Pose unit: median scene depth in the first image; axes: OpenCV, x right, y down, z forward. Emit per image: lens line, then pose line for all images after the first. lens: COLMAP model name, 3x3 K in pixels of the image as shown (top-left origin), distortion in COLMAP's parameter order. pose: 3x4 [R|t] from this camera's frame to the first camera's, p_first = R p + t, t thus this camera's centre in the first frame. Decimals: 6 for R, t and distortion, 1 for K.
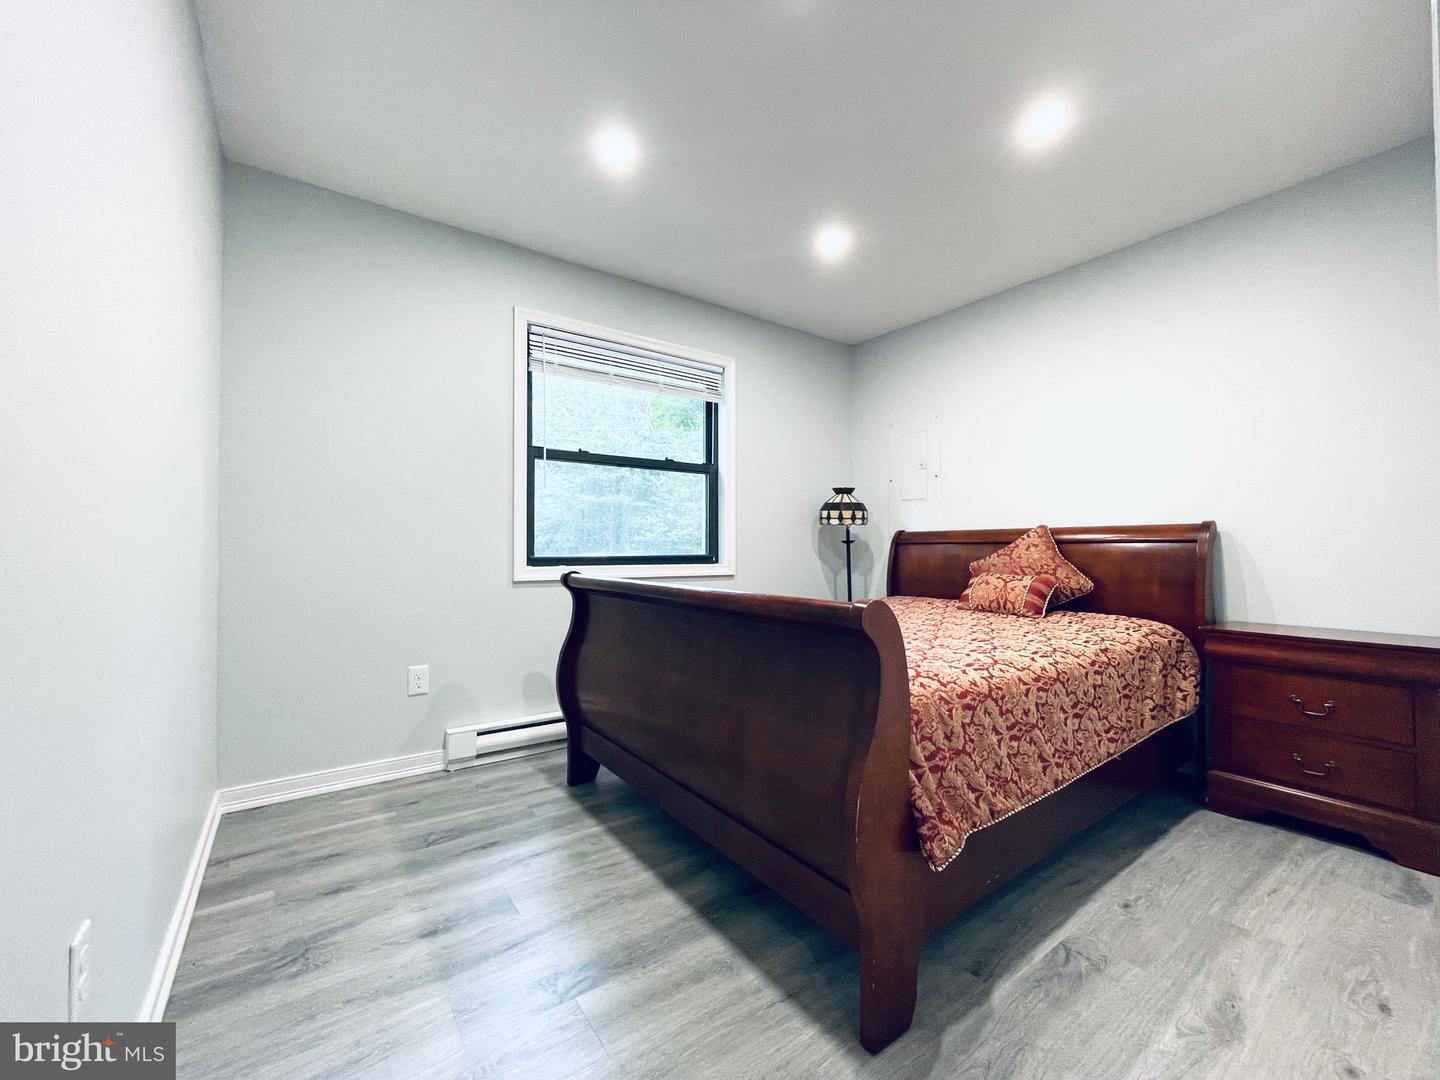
lens RADIAL K [[582.6, 0, 718.9], [0, 582.6, 540.1], [0, 0, 1]] dist [0.000037, -0.000099]
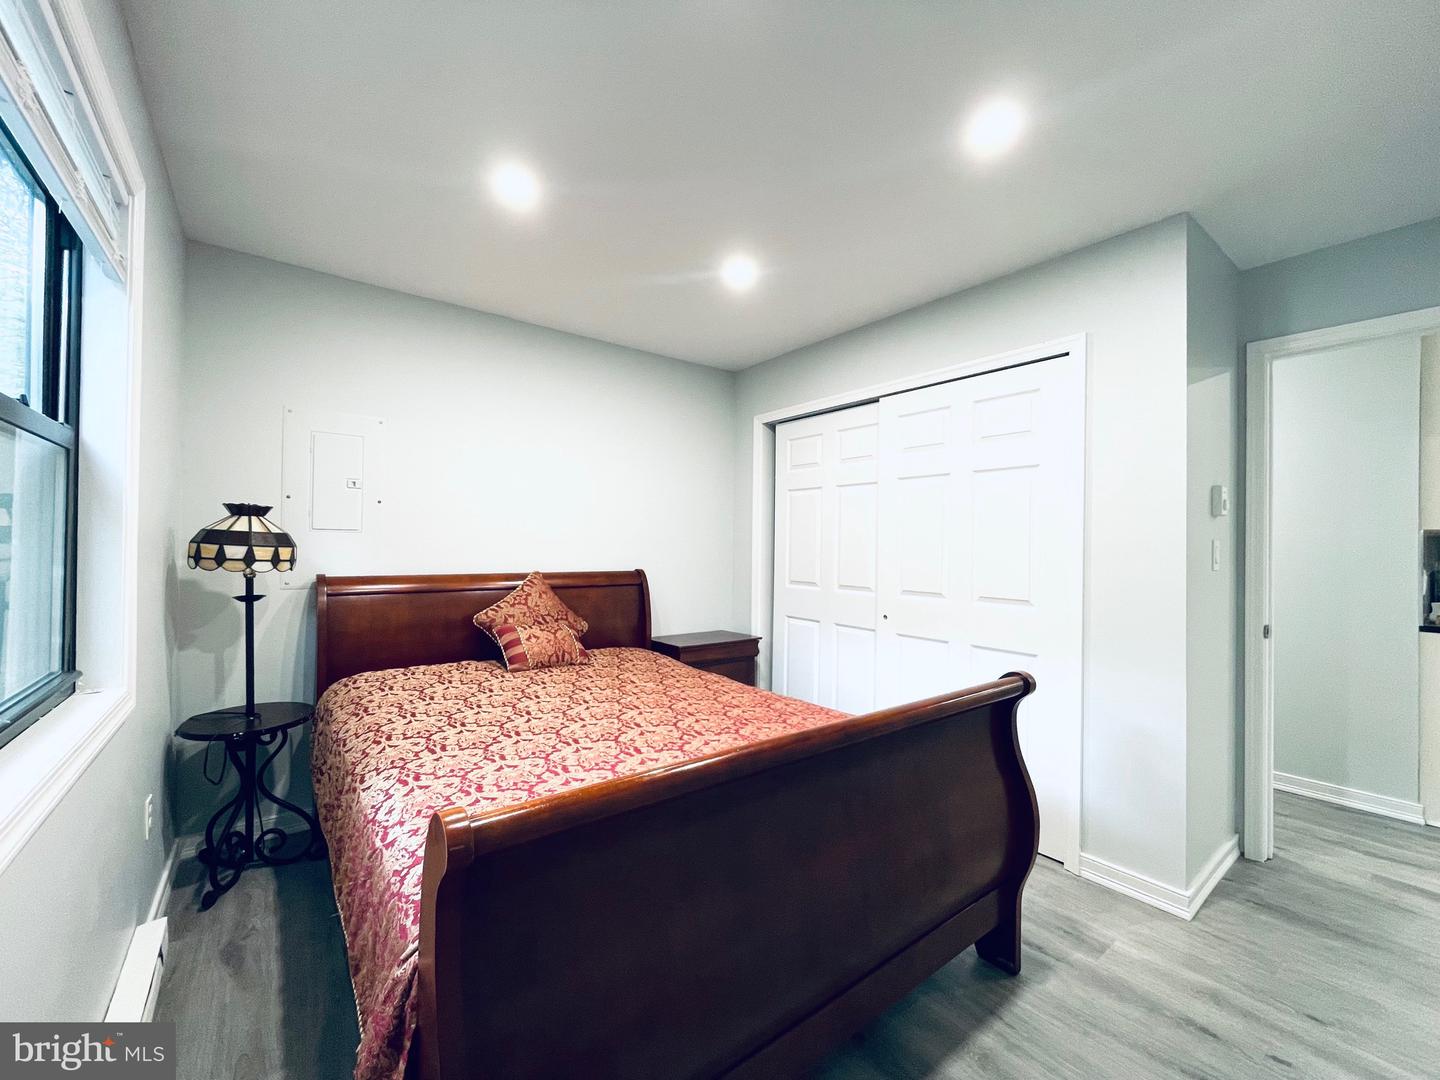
lens RADIAL K [[582.6, 0, 718.9], [0, 582.6, 540.1], [0, 0, 1]] dist [0.000037, -0.000099]
pose [[-0.034834, 0.009272, 0.999350, -0.378534], [-0.022040, 0.999707, -0.010044, -0.061698], [-0.999150, -0.022375, -0.034619, 0.573239]]
